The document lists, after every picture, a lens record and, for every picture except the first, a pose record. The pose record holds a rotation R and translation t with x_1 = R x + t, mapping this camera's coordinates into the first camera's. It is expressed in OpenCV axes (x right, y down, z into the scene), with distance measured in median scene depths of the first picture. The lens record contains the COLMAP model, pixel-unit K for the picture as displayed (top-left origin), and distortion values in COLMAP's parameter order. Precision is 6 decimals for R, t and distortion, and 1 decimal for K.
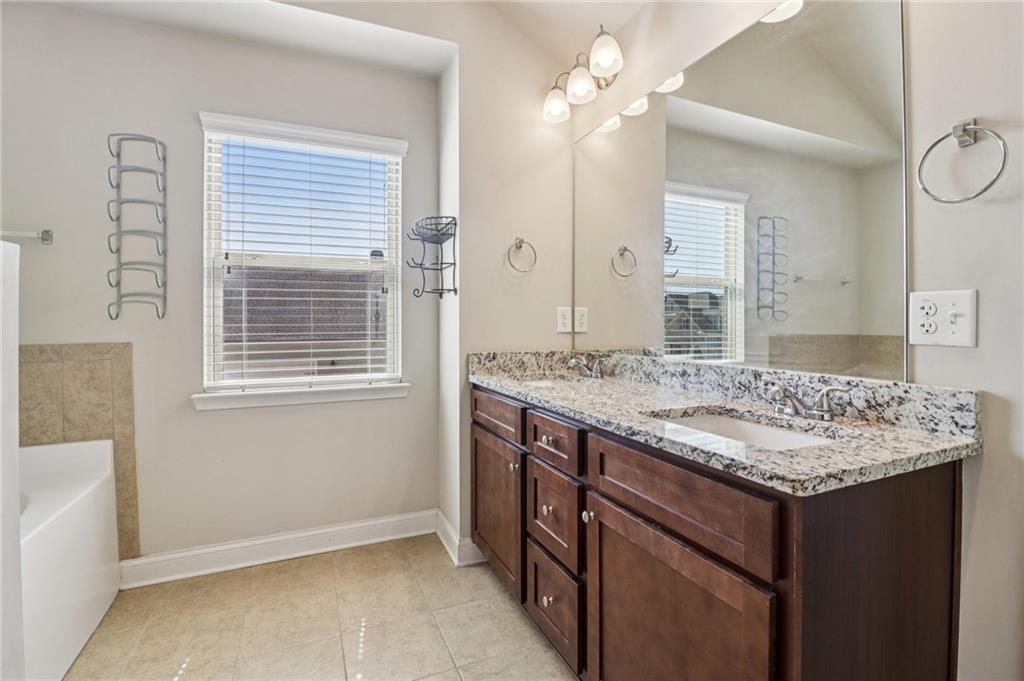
lens RADIAL K [[479.4, 0, 514.0], [0, 479.4, 320.3], [0, 0, 1]] dist [0.003912, -0.013294]
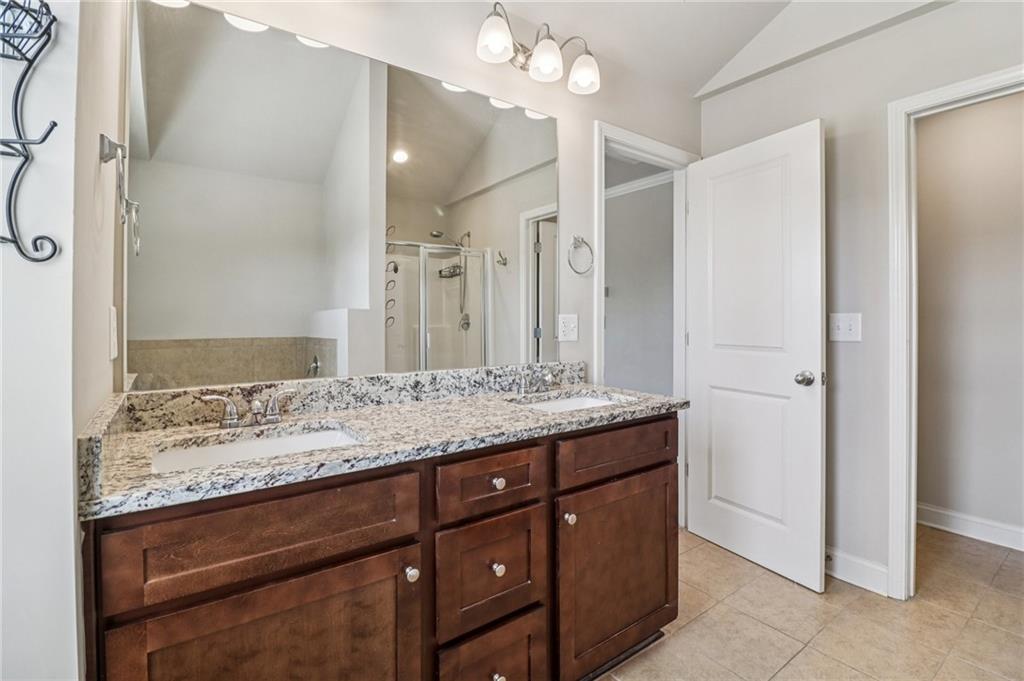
lens RADIAL K [[479.4, 0, 514.0], [0, 479.4, 320.3], [0, 0, 1]] dist [0.003912, -0.013294]
pose [[-0.217189, 0.000476, 0.976130, -0.619523], [-0.003251, 0.999994, -0.001211, -0.019331], [-0.976124, -0.003436, -0.217186, 0.984798]]
